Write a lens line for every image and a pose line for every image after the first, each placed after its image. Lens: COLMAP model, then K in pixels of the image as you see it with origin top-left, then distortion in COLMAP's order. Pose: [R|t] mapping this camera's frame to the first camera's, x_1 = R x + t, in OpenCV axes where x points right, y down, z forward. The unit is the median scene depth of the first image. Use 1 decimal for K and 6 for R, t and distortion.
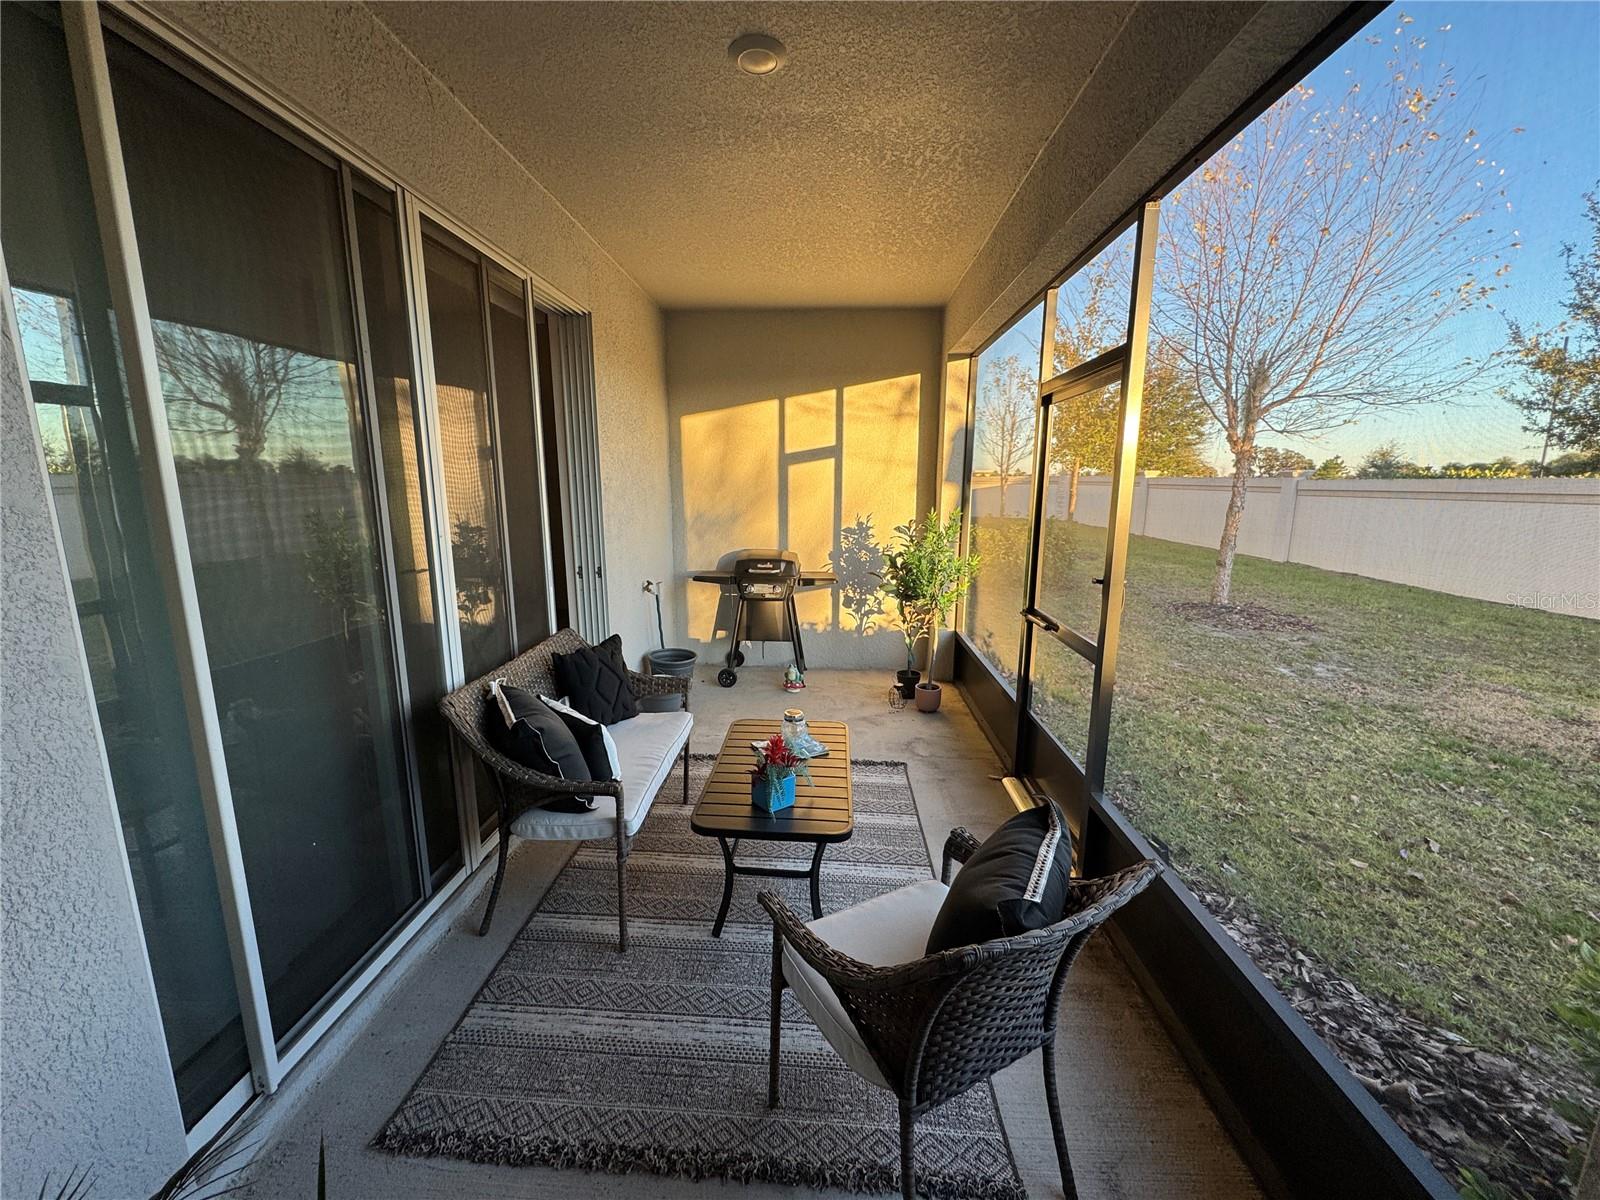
lens RADIAL K [[640.0, 0, 800.0], [0, 640.0, 600.0], [0, 0, 1]] dist [0.000849, -0.000101]
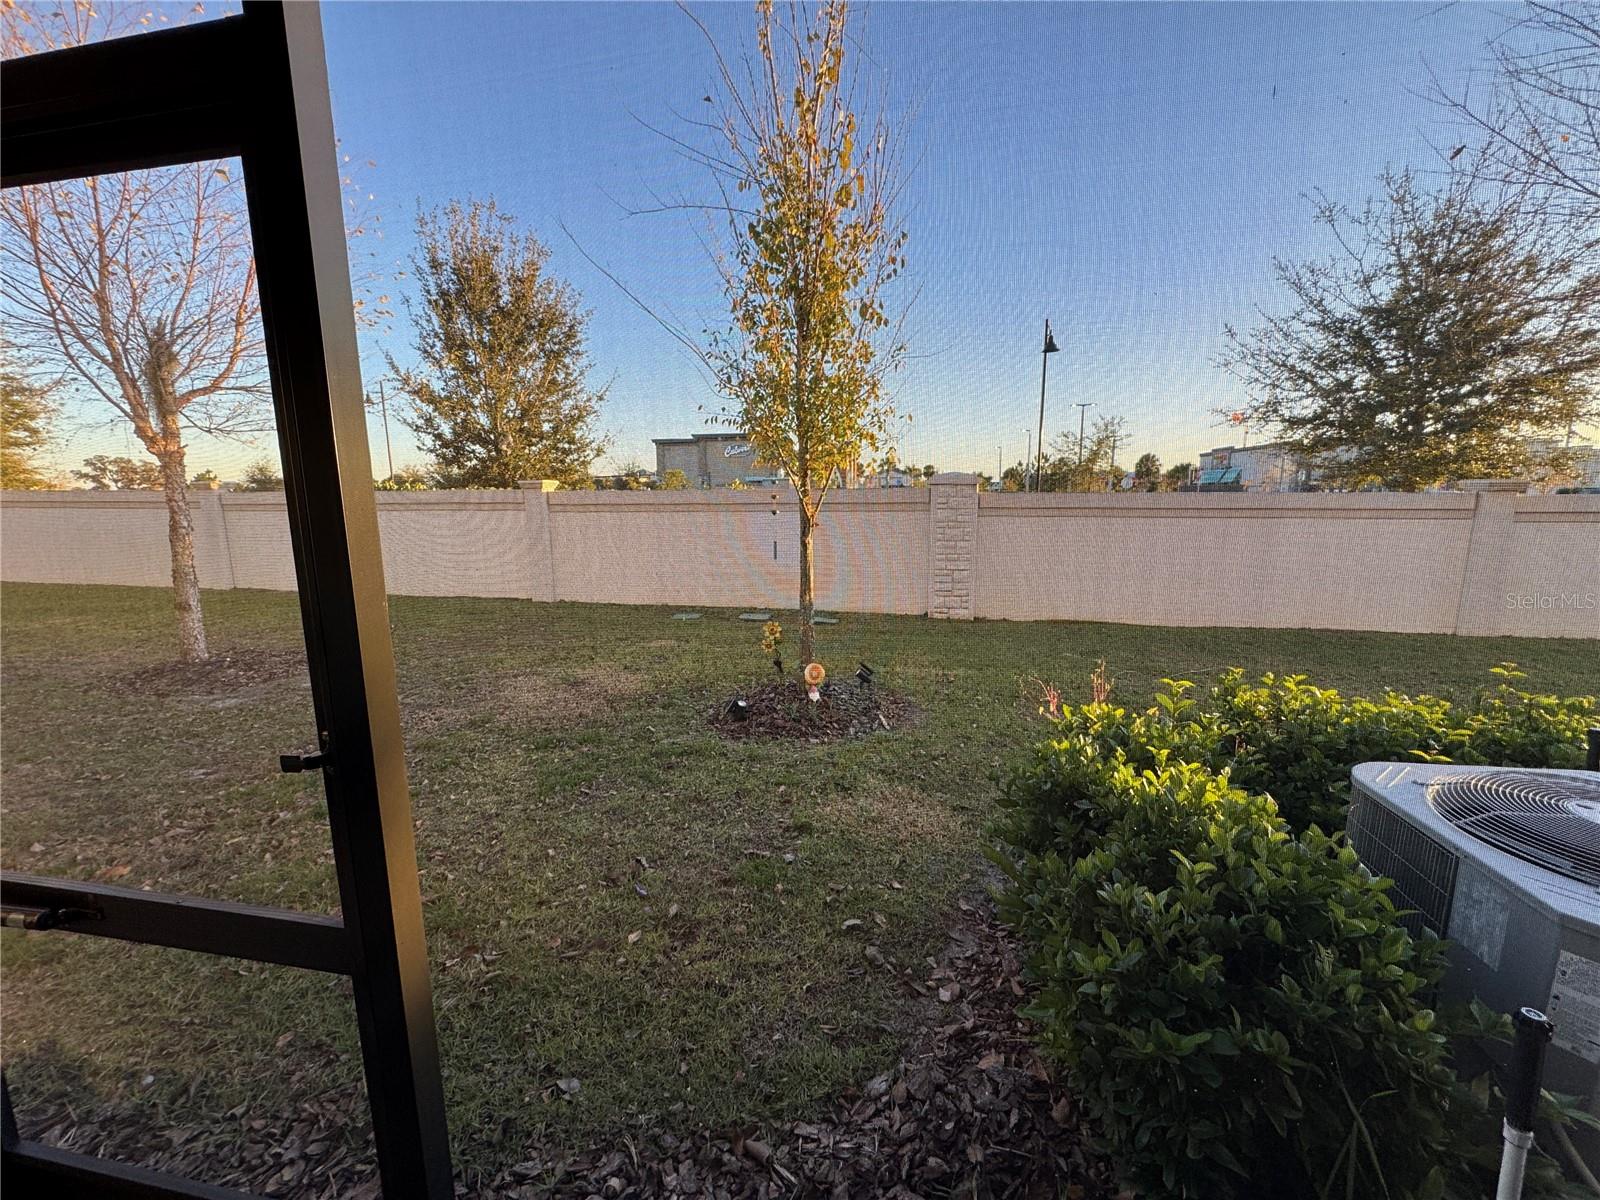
lens RADIAL K [[640.0, 0, 800.0], [0, 640.0, 600.0], [0, 0, 1]] dist [0.000849, -0.000101]
pose [[0.145131, -0.165558, 0.975463, 0.054978], [0.188007, 0.972553, 0.137092, -0.032625], [-0.971386, 0.163498, 0.172273, 0.199911]]
